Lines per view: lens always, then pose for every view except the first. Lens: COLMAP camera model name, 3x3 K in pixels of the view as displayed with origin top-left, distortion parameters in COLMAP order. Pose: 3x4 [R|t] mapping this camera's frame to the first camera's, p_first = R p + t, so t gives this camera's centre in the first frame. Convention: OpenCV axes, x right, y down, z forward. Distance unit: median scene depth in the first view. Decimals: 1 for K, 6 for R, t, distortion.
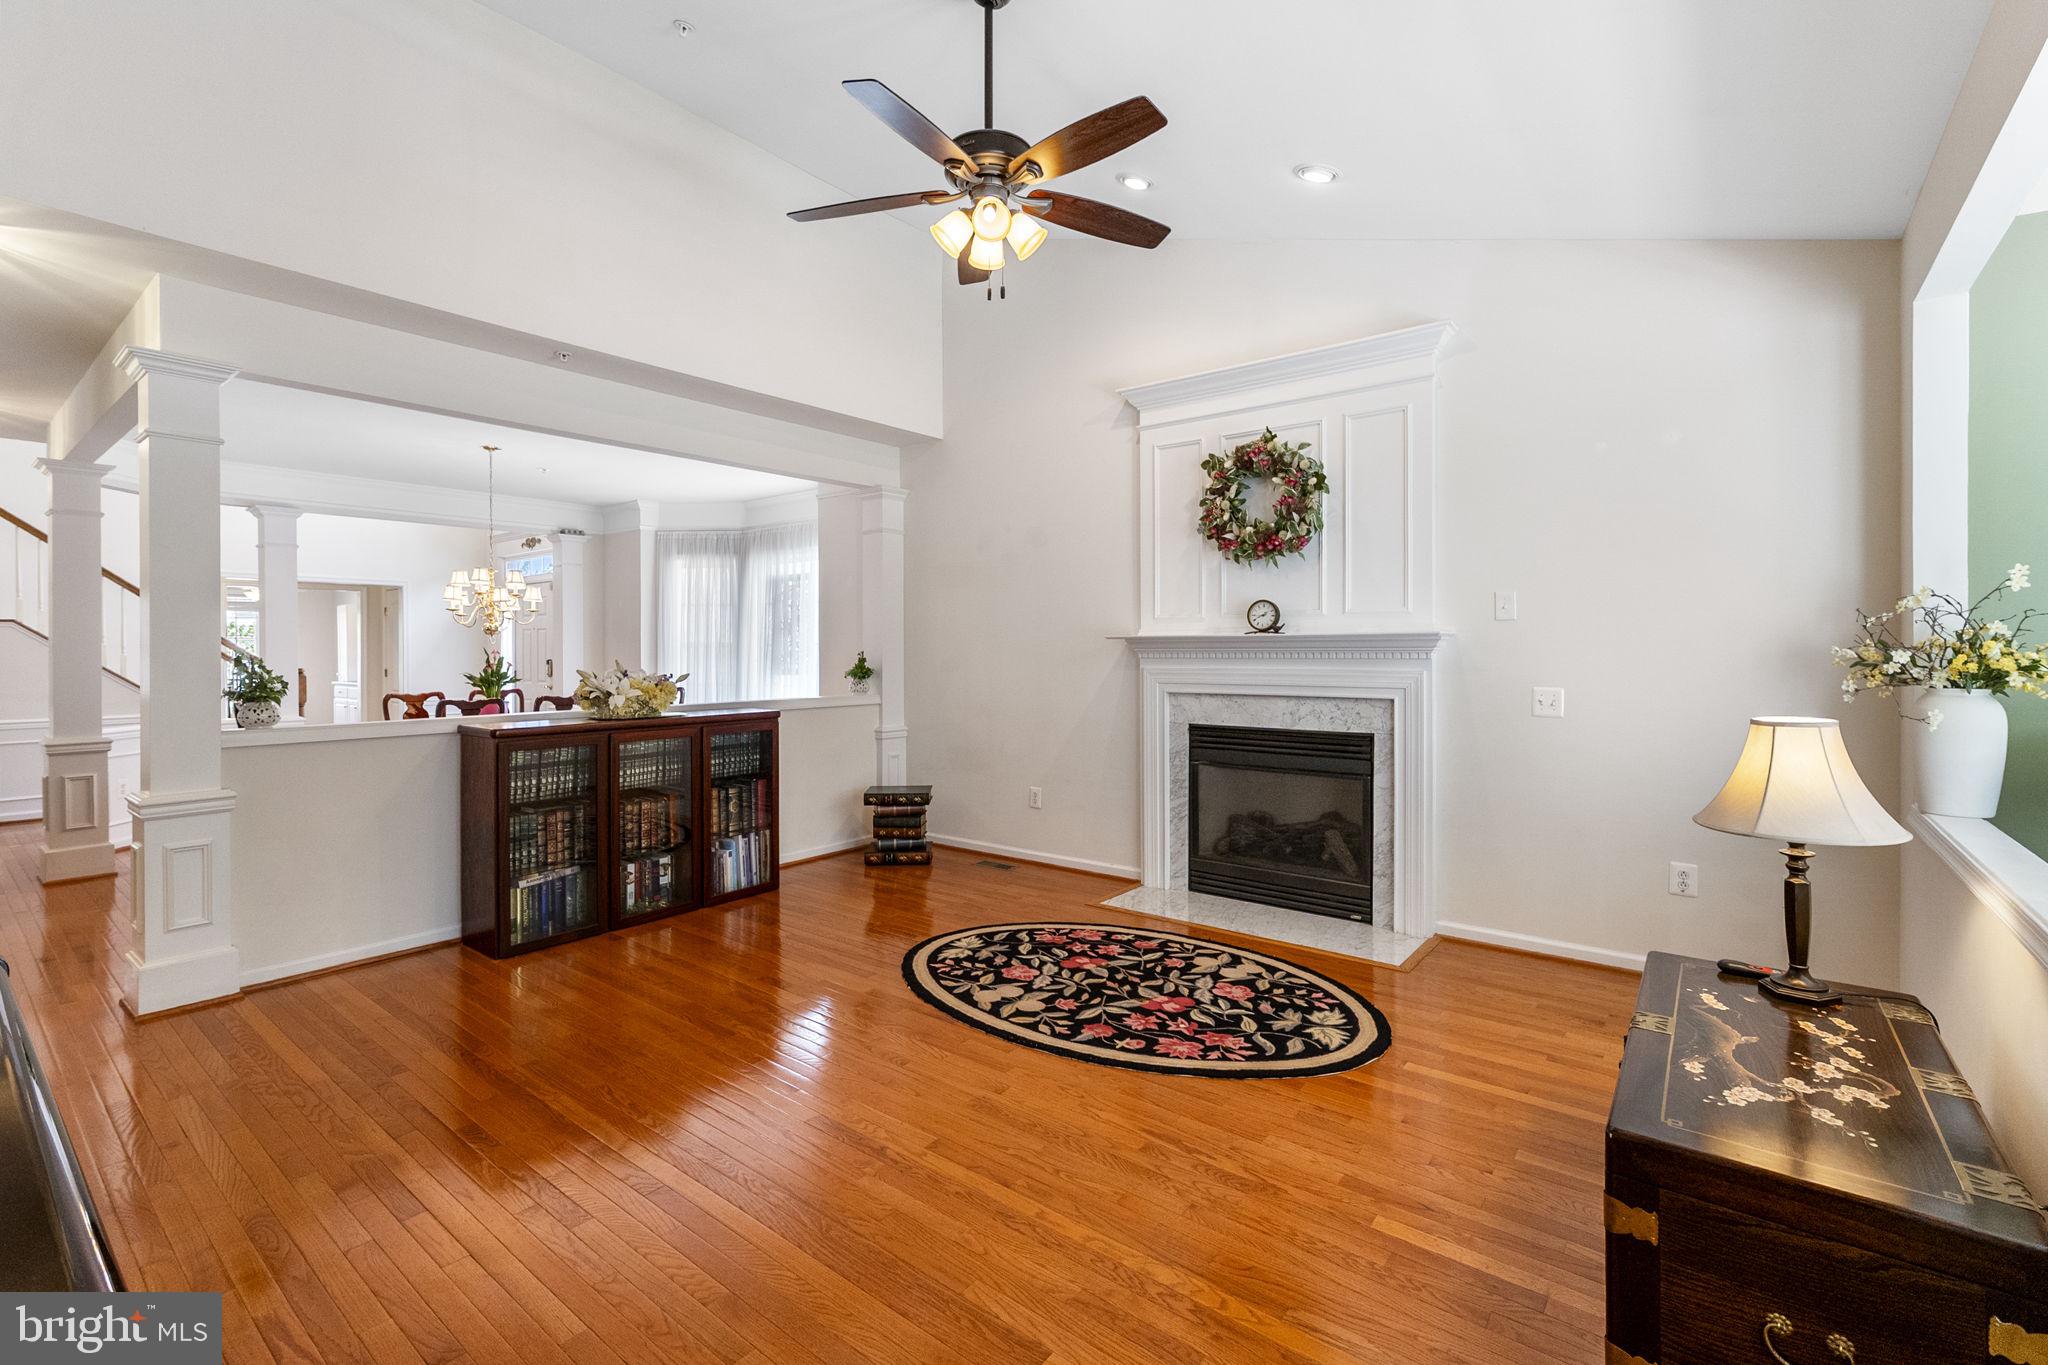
lens RADIAL K [[895.4, 0, 1021.0], [0, 895.4, 659.3], [0, 0, 1]] dist [0.002960, 0.000705]
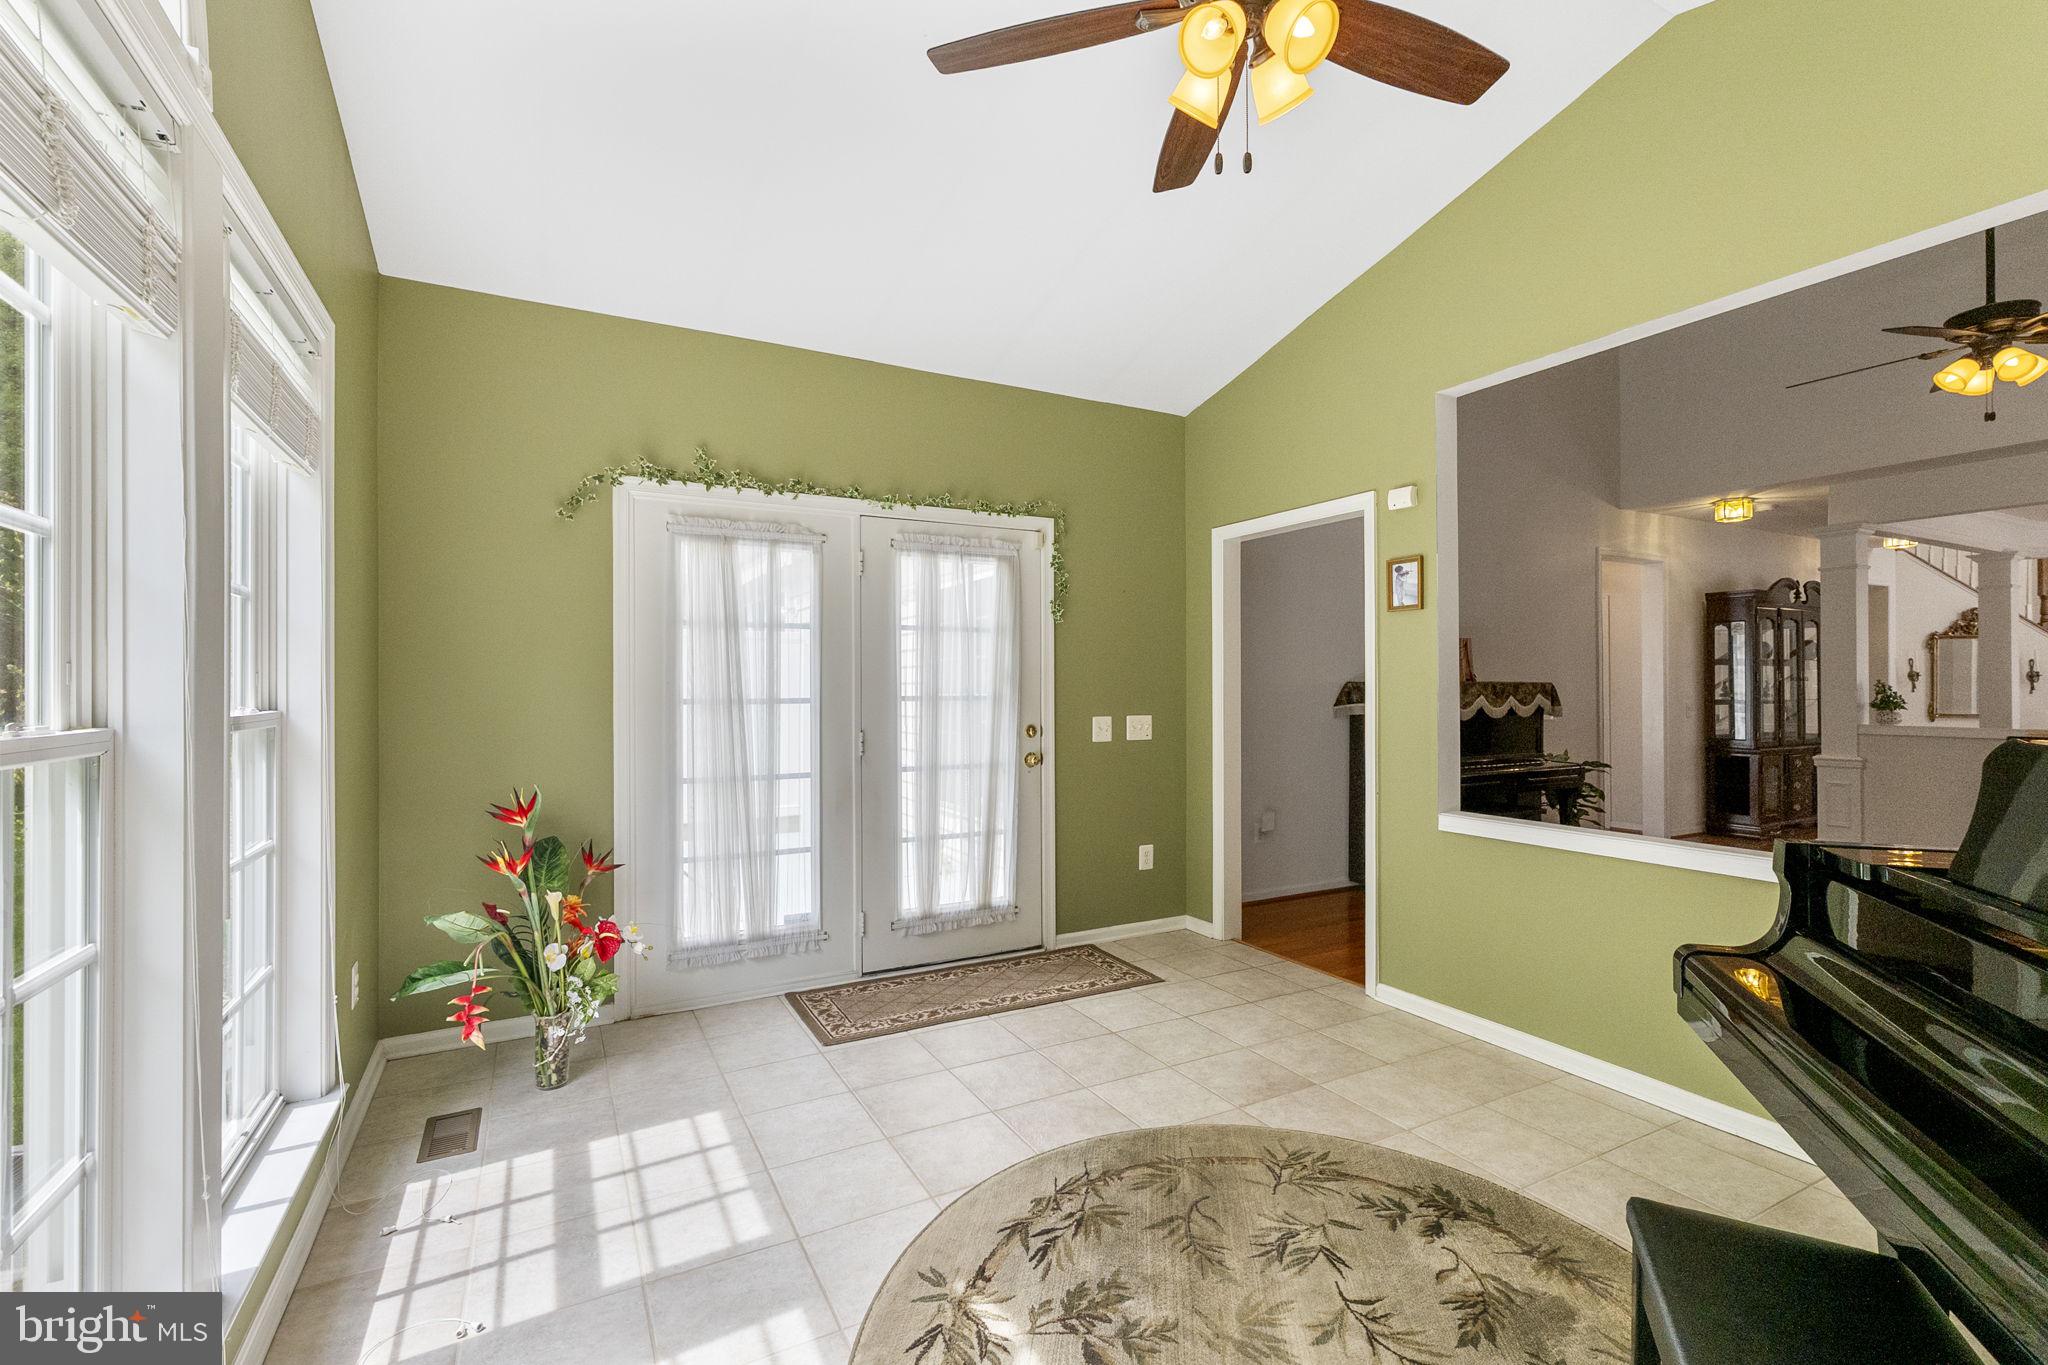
lens RADIAL K [[887.4, 0, 1020.3], [0, 887.4, 685.0], [0, 0, 1]] dist [0.001958, 0.000659]
pose [[-0.400990, 0.001049, -0.916082, 1.290669], [-0.003660, 0.999990, 0.002747, 0.001913], [0.916075, 0.004454, -0.400982, 0.148964]]
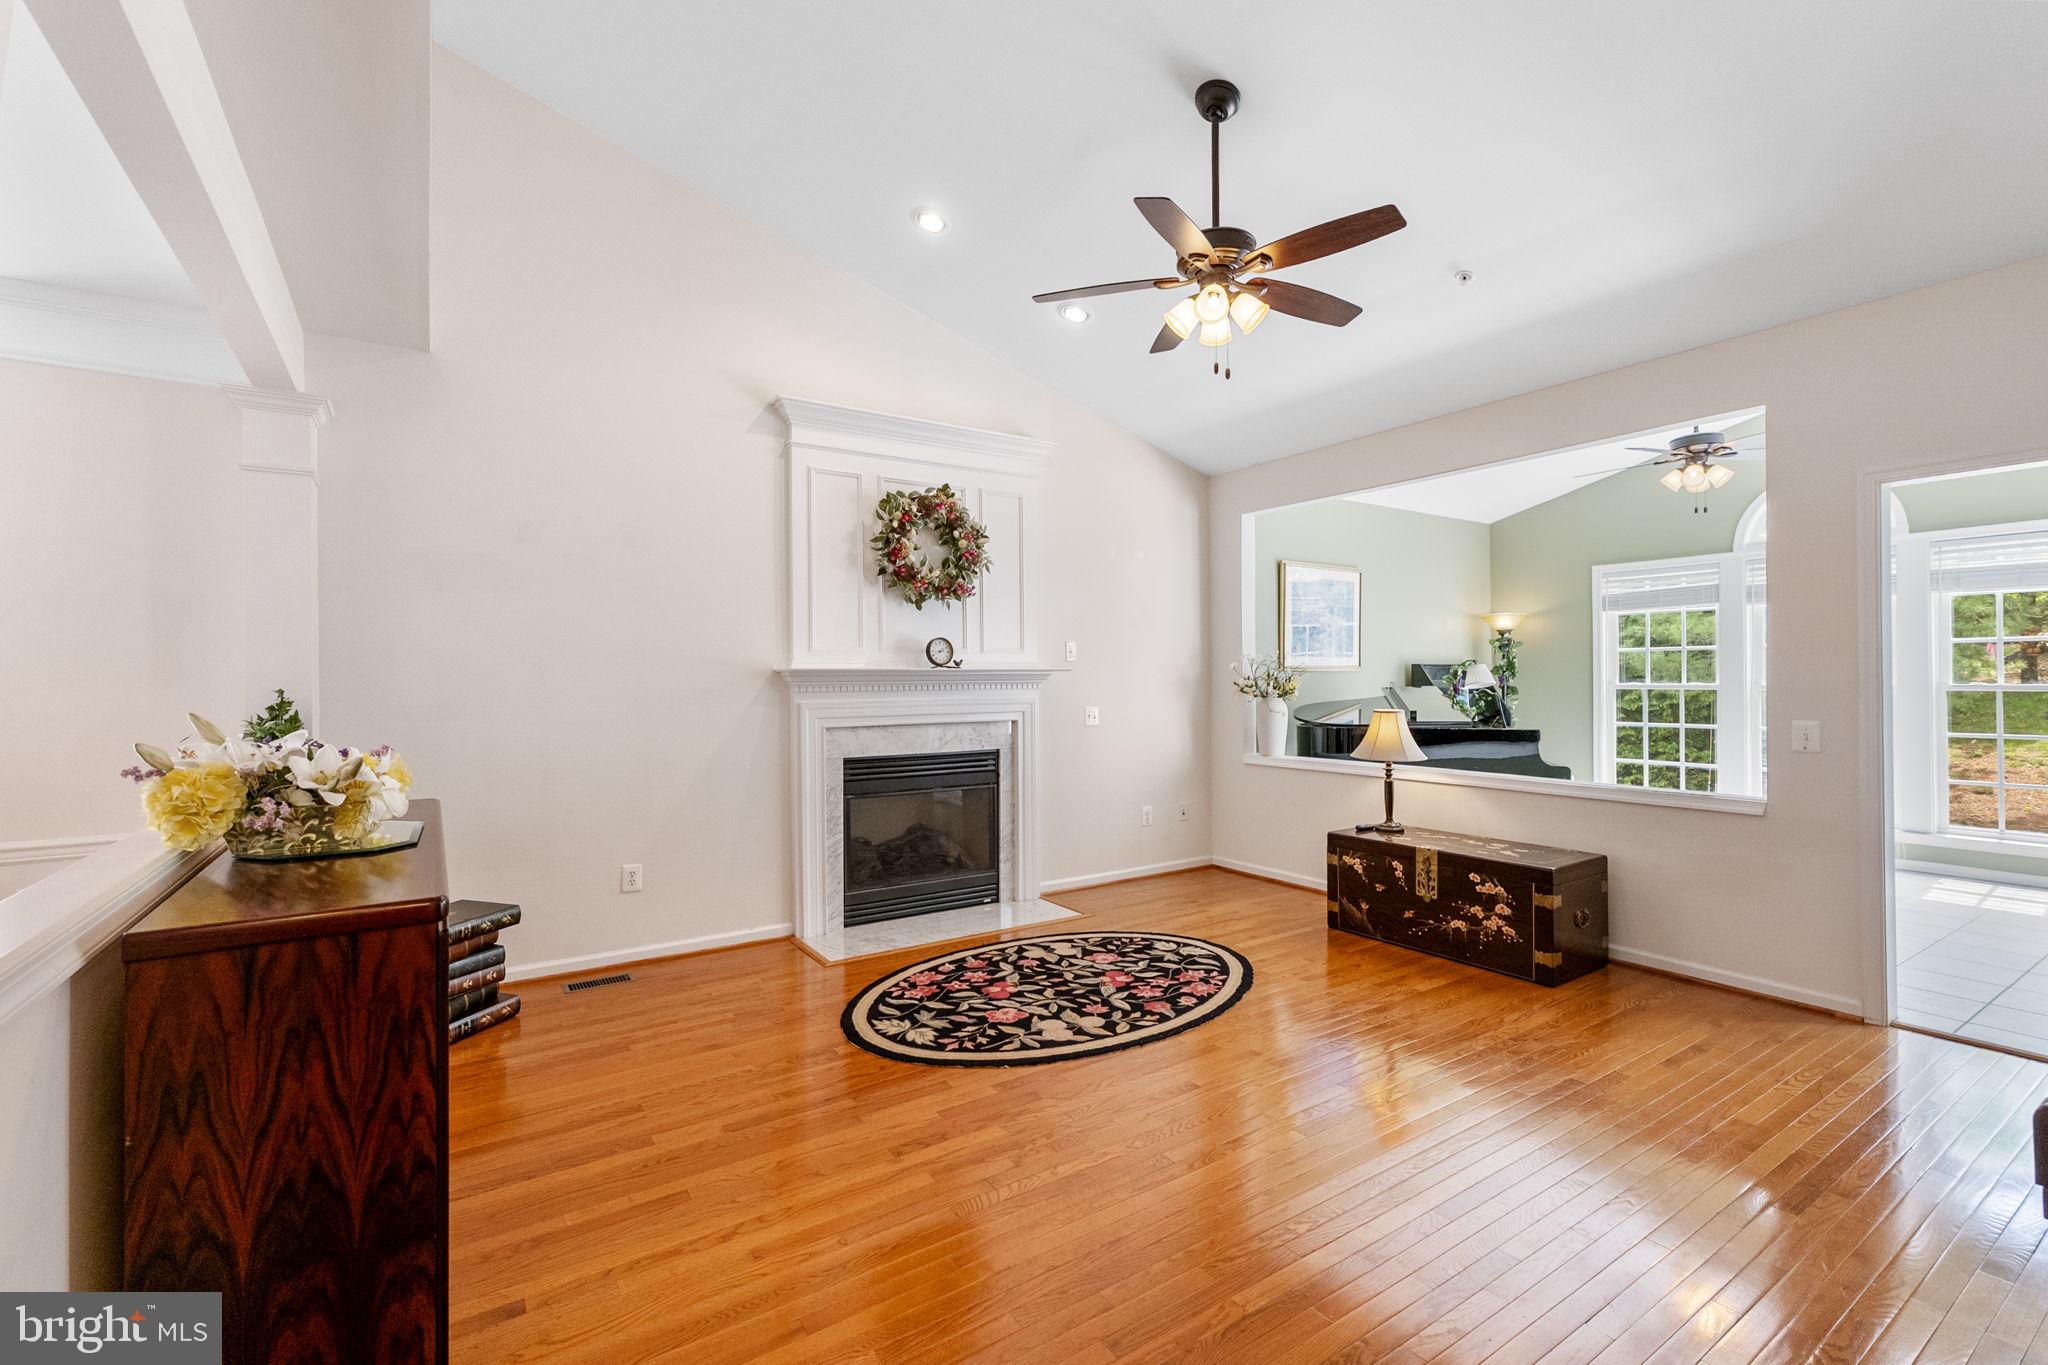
lens RADIAL K [[887.4, 0, 1020.3], [0, 887.4, 685.0], [0, 0, 1]] dist [0.001958, 0.000659]
pose [[0.312403, -0.003959, 0.949941, -0.862657], [0.014986, 0.999887, -0.000762, -0.005920], [-0.949831, 0.014473, 0.312427, 0.647249]]
